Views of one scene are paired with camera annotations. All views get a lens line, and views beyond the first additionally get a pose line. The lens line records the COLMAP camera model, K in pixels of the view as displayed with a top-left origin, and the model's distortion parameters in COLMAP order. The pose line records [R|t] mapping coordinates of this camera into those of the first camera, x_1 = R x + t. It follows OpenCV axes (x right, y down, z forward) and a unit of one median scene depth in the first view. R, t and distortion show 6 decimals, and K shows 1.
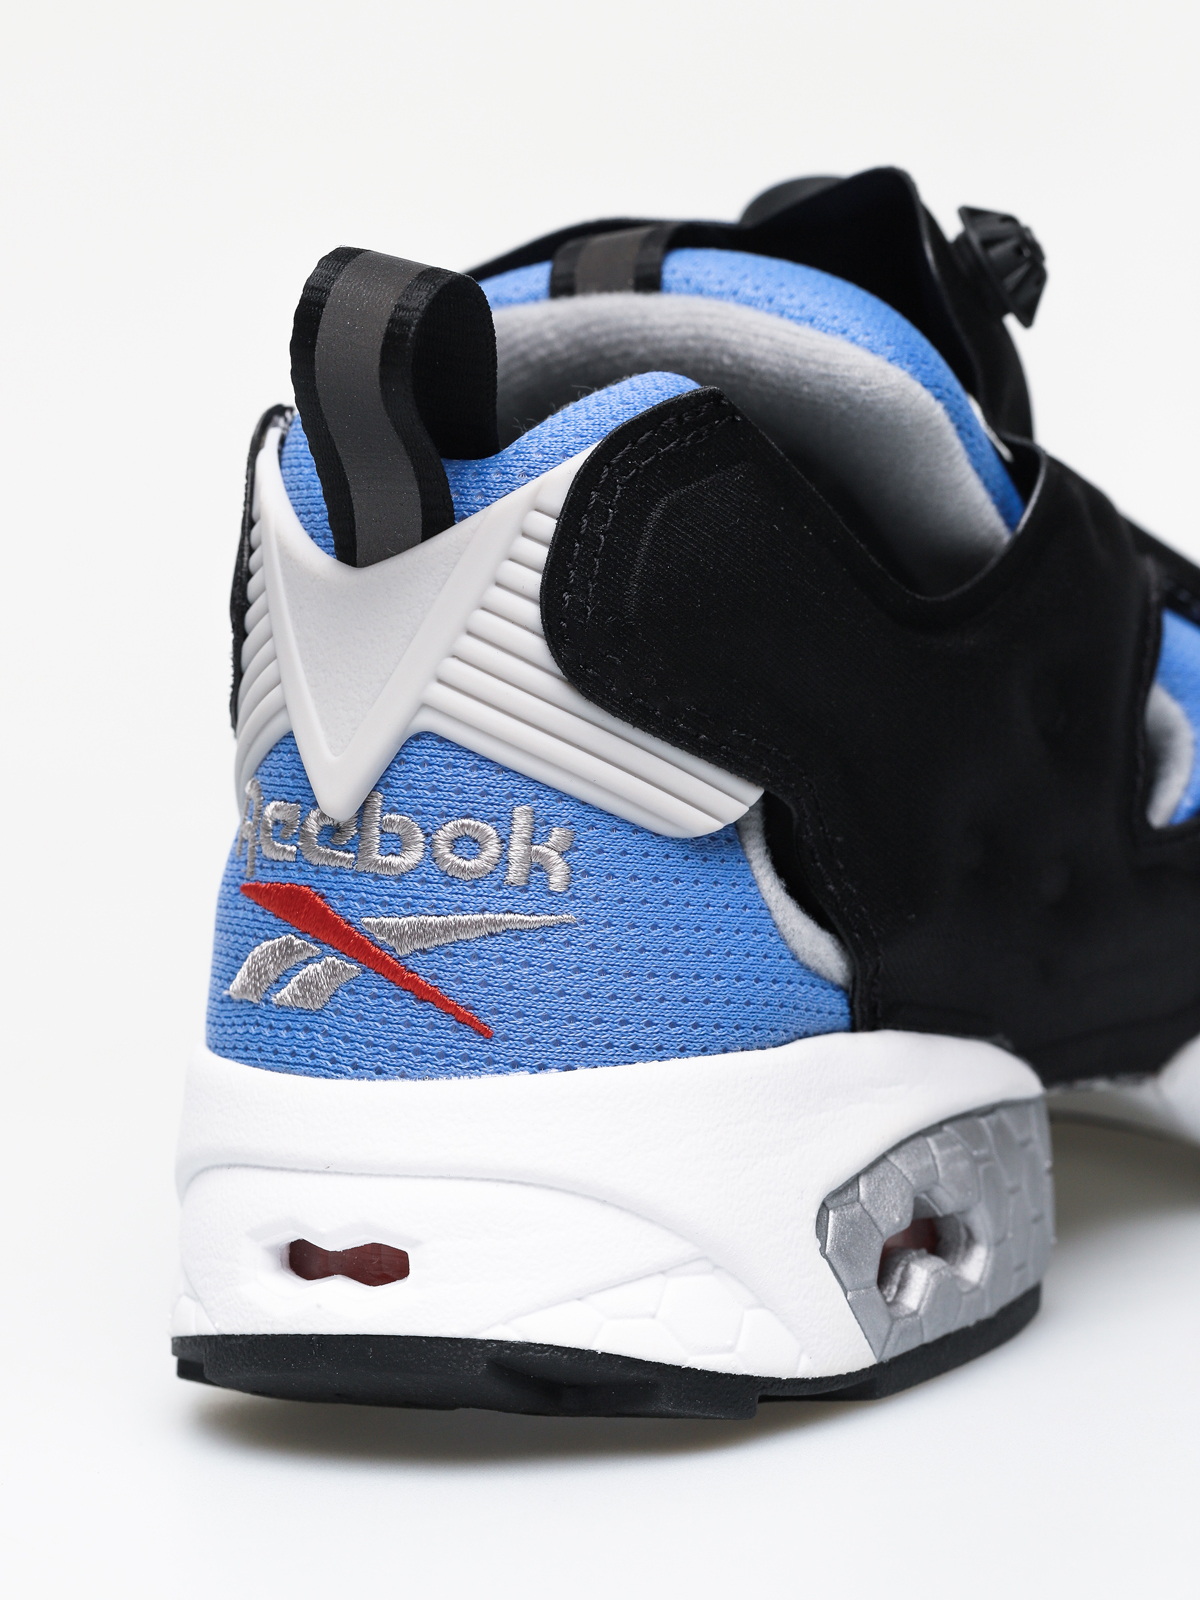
lens RADIAL K [[4530.0, 0, 600.0], [0, 4530.0, 800.0], [0, 0, 1]] dist [0.071698, -1.603830]
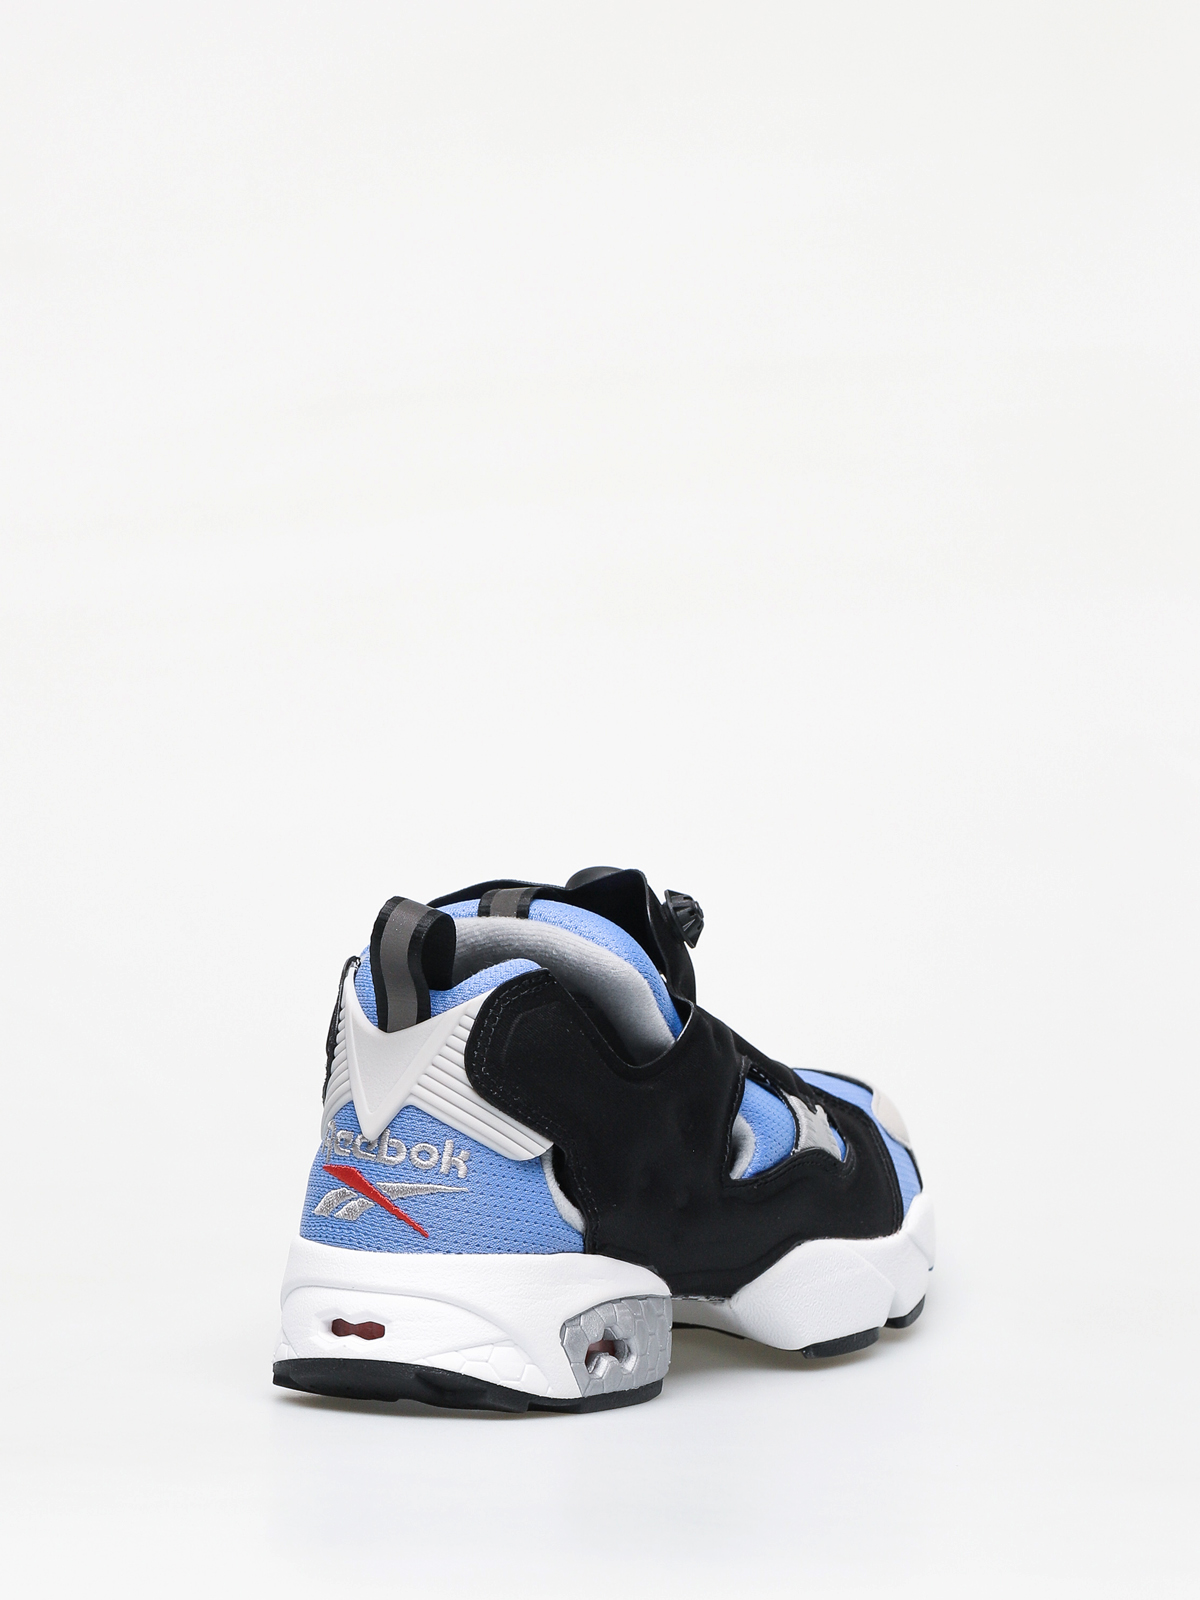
lens RADIAL K [[4530.0, 0, 600.0], [0, 4530.0, 800.0], [0, 0, 1]] dist [0.071698, -1.603830]
pose [[0.996160, 0.084416, 0.023225, -0.008597], [-0.081738, 0.991743, -0.098820, 0.050932], [-0.031375, 0.096542, 0.994834, -1.321028]]
